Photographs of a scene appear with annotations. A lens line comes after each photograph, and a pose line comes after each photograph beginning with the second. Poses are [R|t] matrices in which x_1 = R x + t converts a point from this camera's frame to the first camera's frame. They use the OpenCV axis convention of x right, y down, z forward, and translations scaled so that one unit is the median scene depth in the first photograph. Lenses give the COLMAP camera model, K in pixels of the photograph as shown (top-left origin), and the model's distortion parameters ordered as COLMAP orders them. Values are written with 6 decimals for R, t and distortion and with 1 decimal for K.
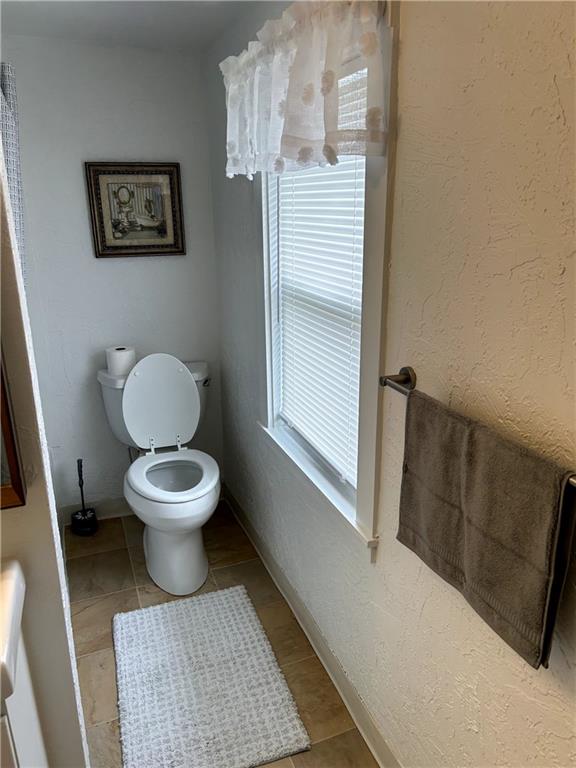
lens RADIAL K [[580.6, 0, 287.6], [0, 580.6, 383.5], [0, 0, 1]] dist [0.048416, -0.052904]
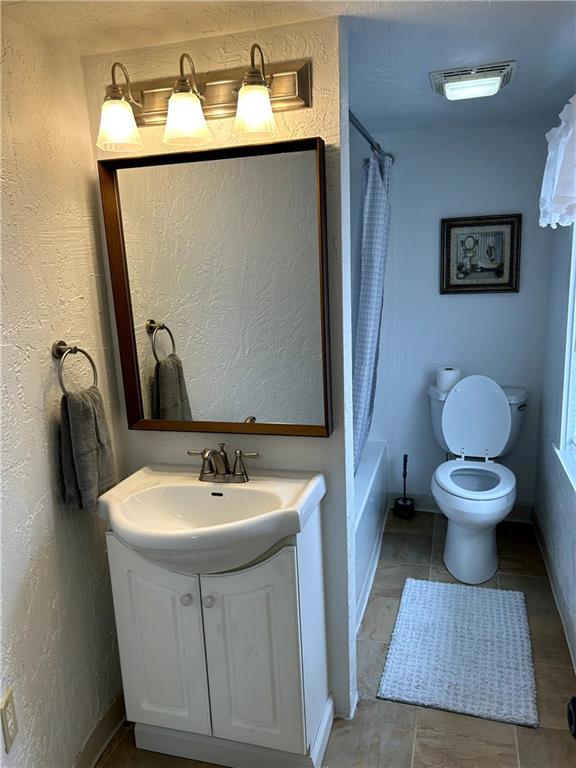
lens RADIAL K [[580.6, 0, 287.2], [0, 580.6, 385.5], [0, 0, 1]] dist [0.048416, -0.052904]
pose [[0.796297, 0.110410, -0.594745, 0.171421], [-0.149072, 0.988696, -0.016047, 0.044628], [0.586250, 0.101438, 0.803755, -0.163886]]
